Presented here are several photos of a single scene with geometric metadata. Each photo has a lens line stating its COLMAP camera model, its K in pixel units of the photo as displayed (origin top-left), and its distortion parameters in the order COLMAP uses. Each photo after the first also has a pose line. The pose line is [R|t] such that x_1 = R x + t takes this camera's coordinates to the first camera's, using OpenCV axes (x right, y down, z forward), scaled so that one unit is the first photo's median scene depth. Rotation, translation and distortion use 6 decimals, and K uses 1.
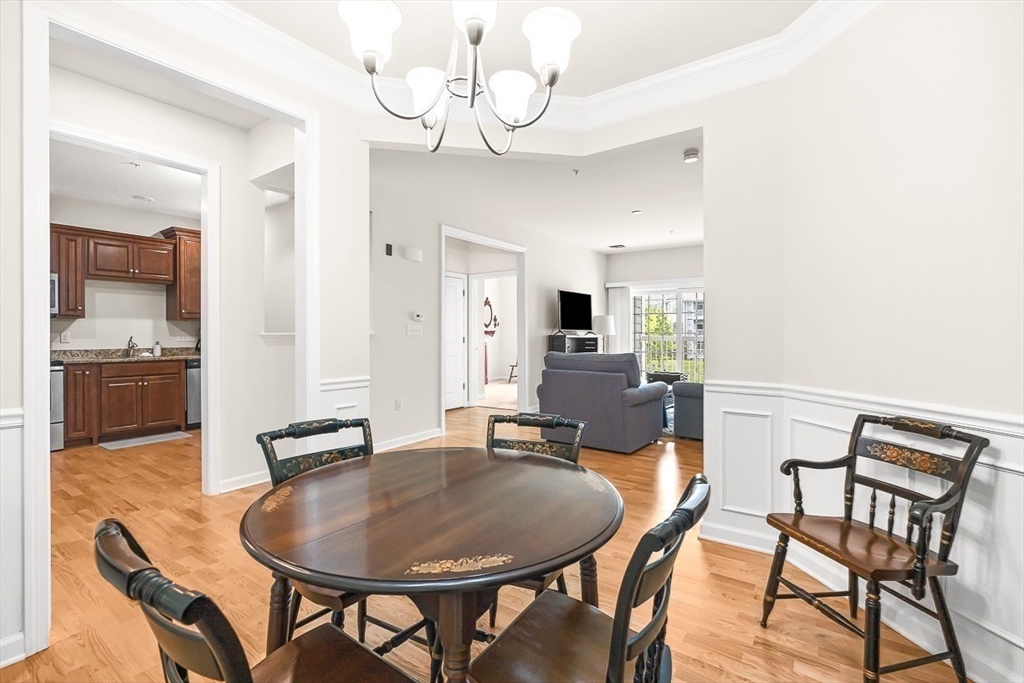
lens RADIAL K [[453.3, 0, 513.7], [0, 453.3, 335.0], [0, 0, 1]] dist [-0.005152, 0.000233]
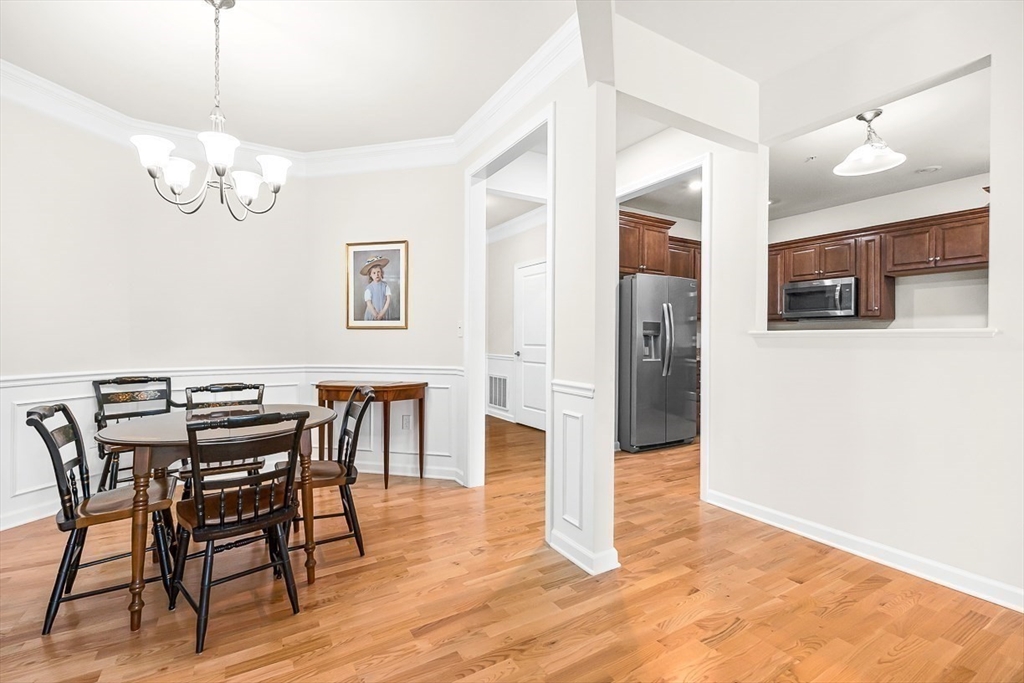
lens RADIAL K [[453.3, 0, 512.3], [0, 453.3, 341.0], [0, 0, 1]] dist [-0.005152, 0.000233]
pose [[-0.408944, 0.007737, -0.912527, 0.234798], [-0.004540, 0.999934, 0.010512, 0.004291], [0.912548, 0.008442, -0.408882, 0.630571]]
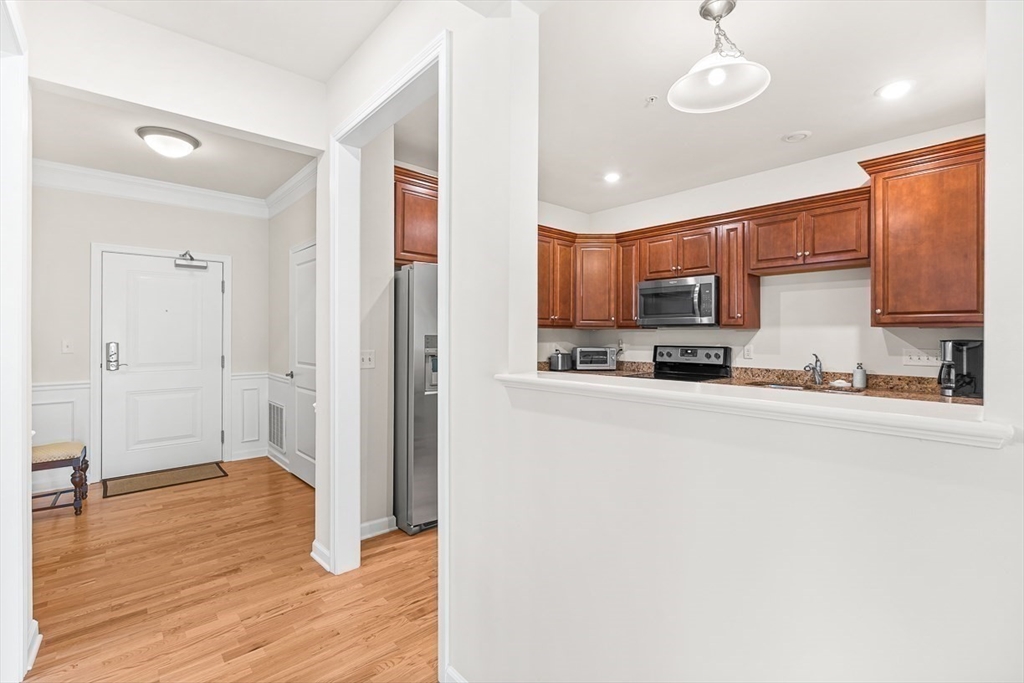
lens RADIAL K [[453.3, 0, 514.8], [0, 453.3, 333.6], [0, 0, 1]] dist [-0.005152, 0.000233]
pose [[-0.218709, 0.004014, -0.975782, -0.113324], [-0.002321, 0.999987, 0.004633, -0.028486], [0.975787, 0.003278, -0.218696, 0.735816]]
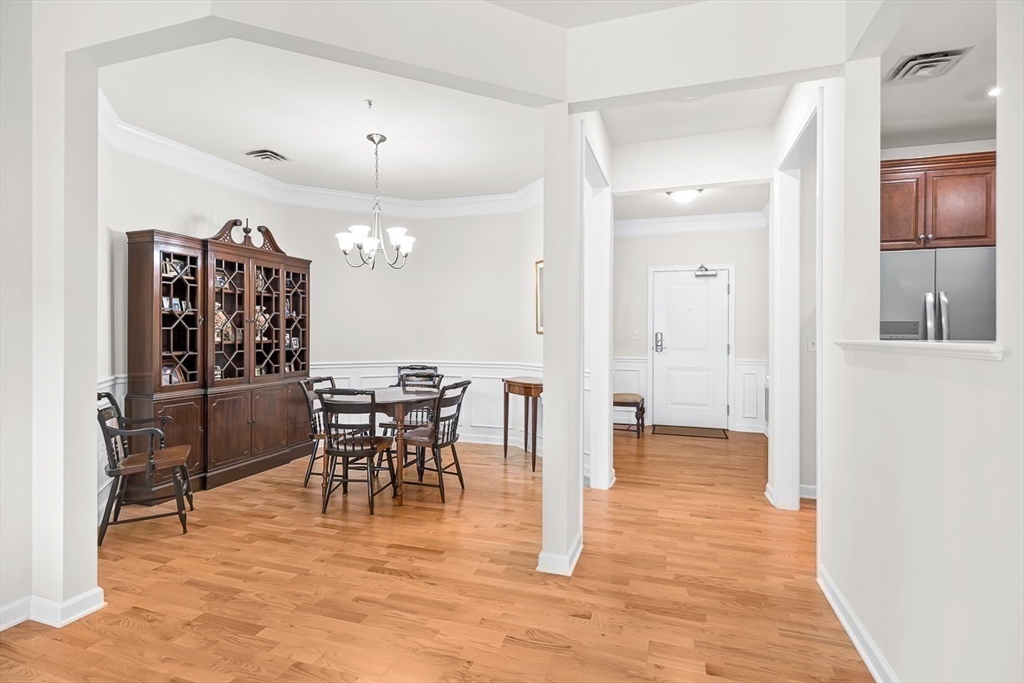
lens RADIAL K [[495.8, 0, 511.2], [0, 495.8, 331.6], [0, 0, 1]] dist [-0.000542, 0.000036]
pose [[-0.957970, -0.002907, -0.286855, -0.003989], [-0.002308, 0.999994, -0.002424, -0.007914], [0.286861, -0.001660, -0.957971, 0.978277]]
